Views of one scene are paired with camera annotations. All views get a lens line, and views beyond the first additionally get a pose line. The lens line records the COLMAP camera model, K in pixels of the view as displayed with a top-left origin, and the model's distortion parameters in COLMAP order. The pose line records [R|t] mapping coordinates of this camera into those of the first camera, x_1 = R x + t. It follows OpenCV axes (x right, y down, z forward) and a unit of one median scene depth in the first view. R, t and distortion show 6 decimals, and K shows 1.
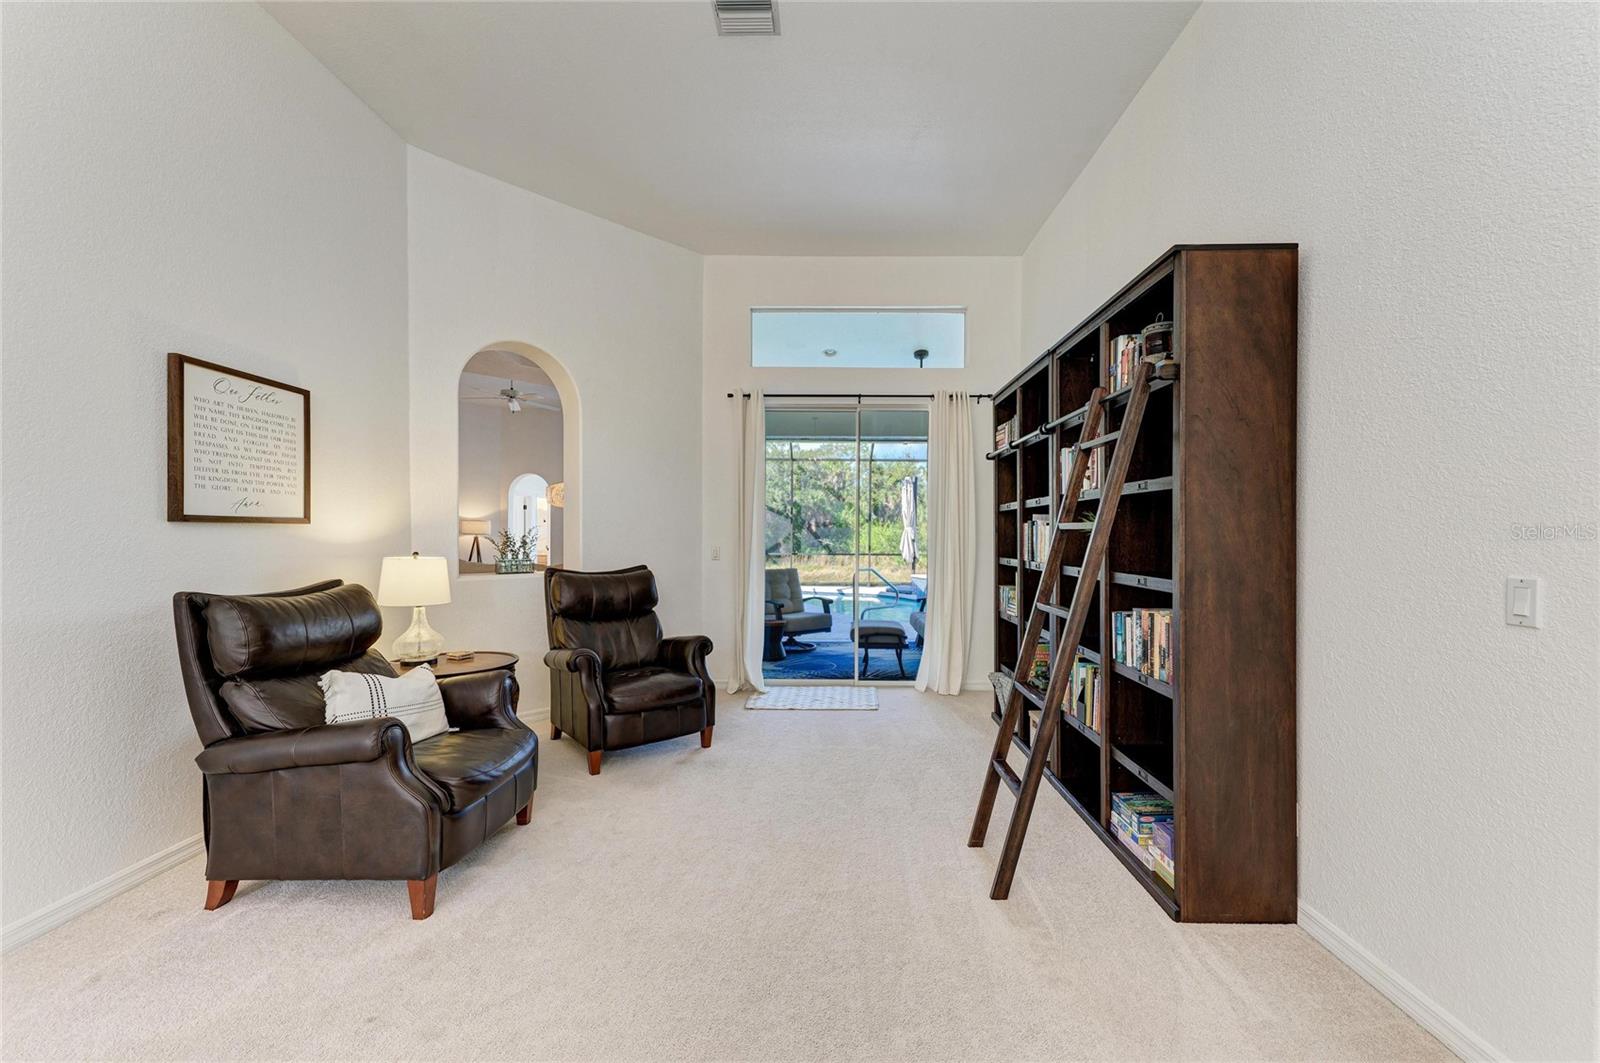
lens RADIAL K [[649.4, 0, 809.8], [0, 649.4, 538.6], [0, 0, 1]] dist [0.013750, -0.000190]
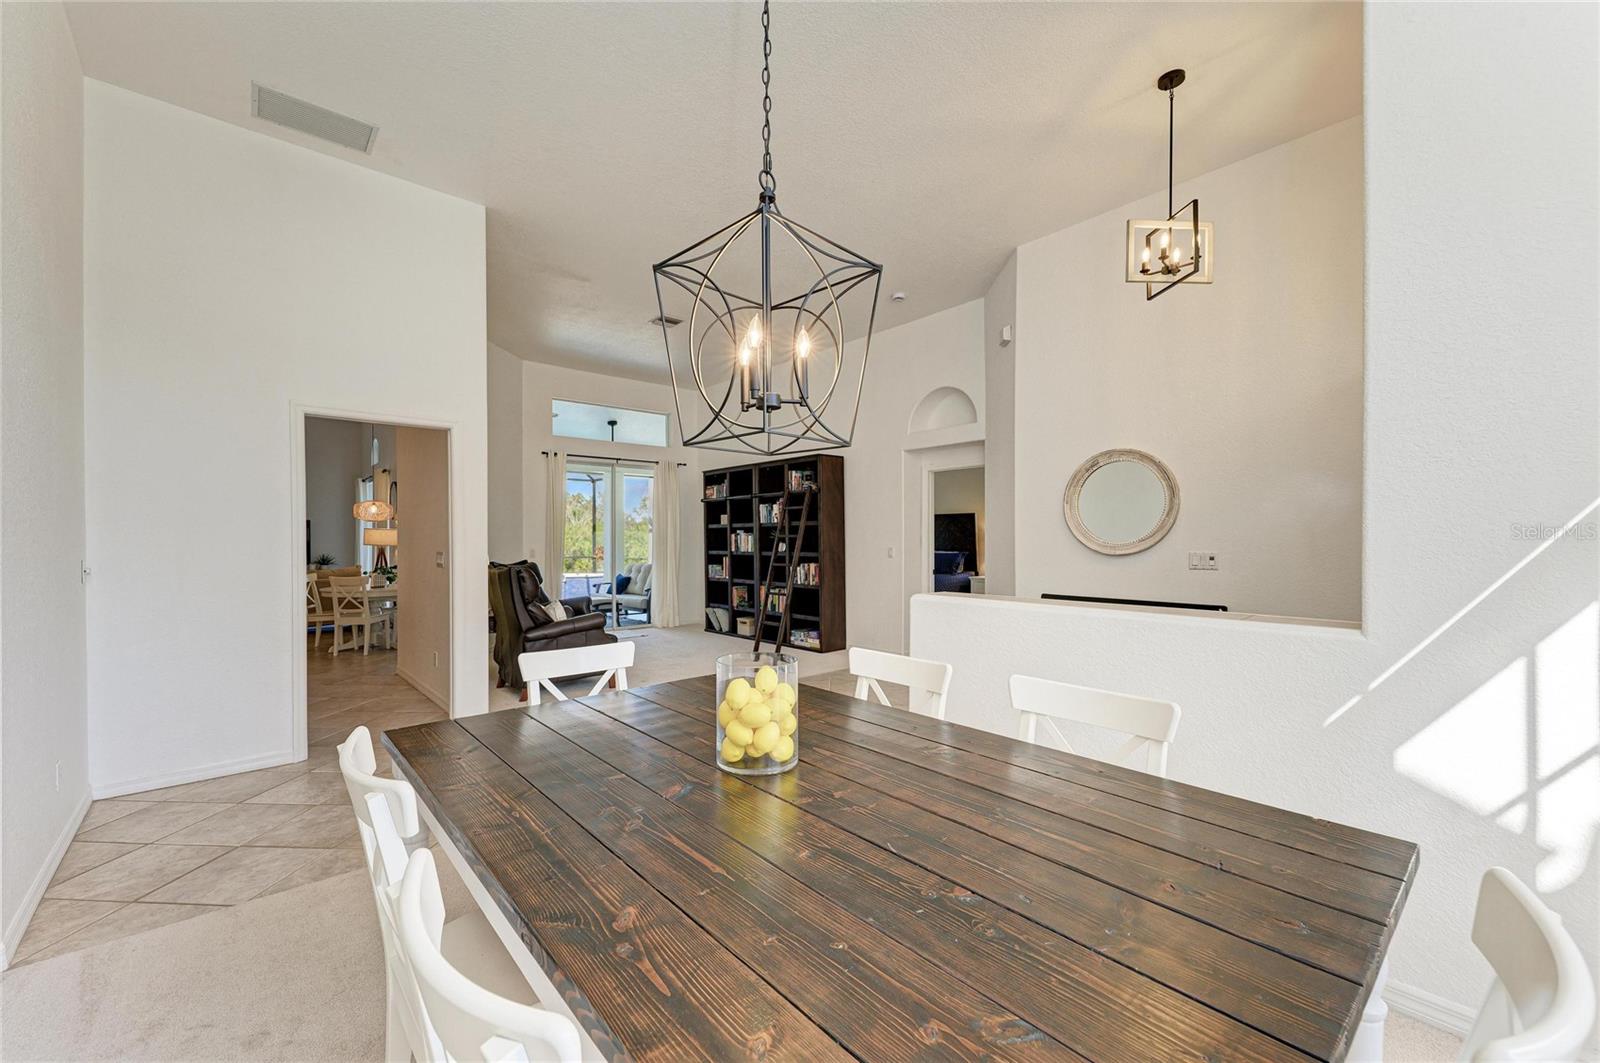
lens RADIAL K [[636.5, 0, 799.8], [0, 636.5, 538.3], [0, 0, 1]] dist [0.019028, -0.000082]
pose [[0.735462, -0.008173, 0.677517, -1.154751], [0.013870, 0.999899, -0.002993, -0.000488], [-0.677424, 0.011598, 0.735501, -0.891120]]
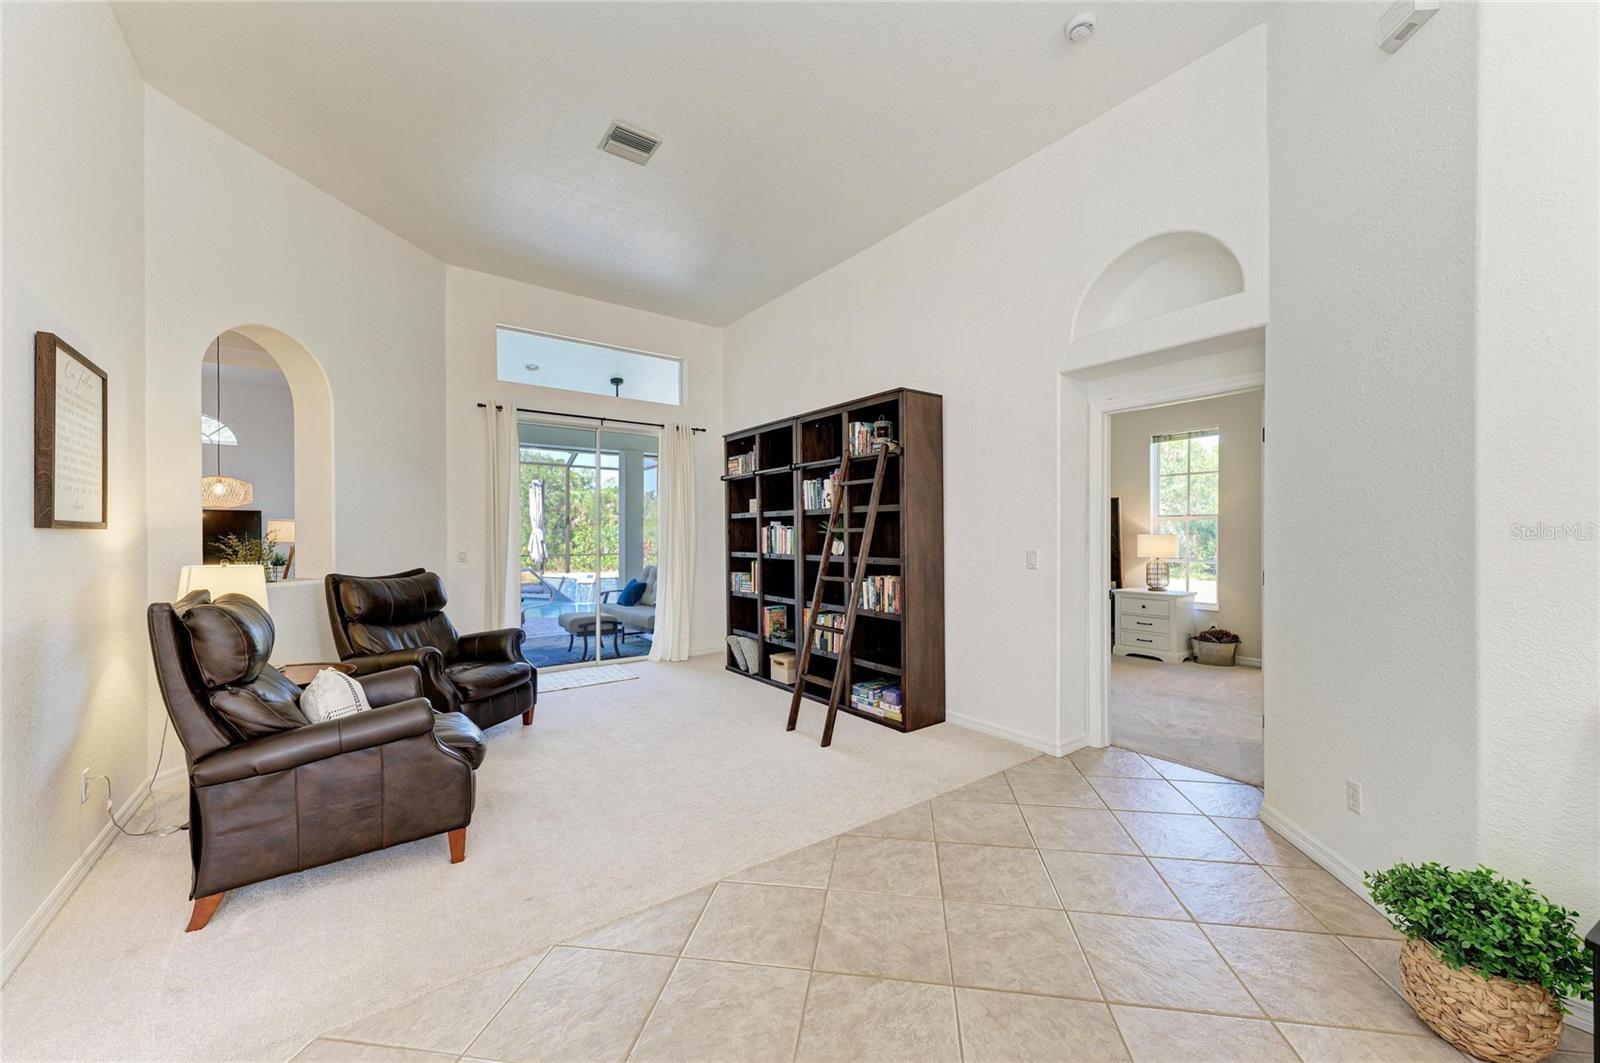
lens RADIAL K [[622.7, 0, 806.6], [0, 622.7, 535.4], [0, 0, 1]] dist [0.008699, -0.000238]
pose [[0.791842, -0.007444, 0.610681, -0.534956], [0.010896, 0.999939, -0.001940, -0.002796], [-0.610629, 0.008190, 0.791875, -0.199002]]
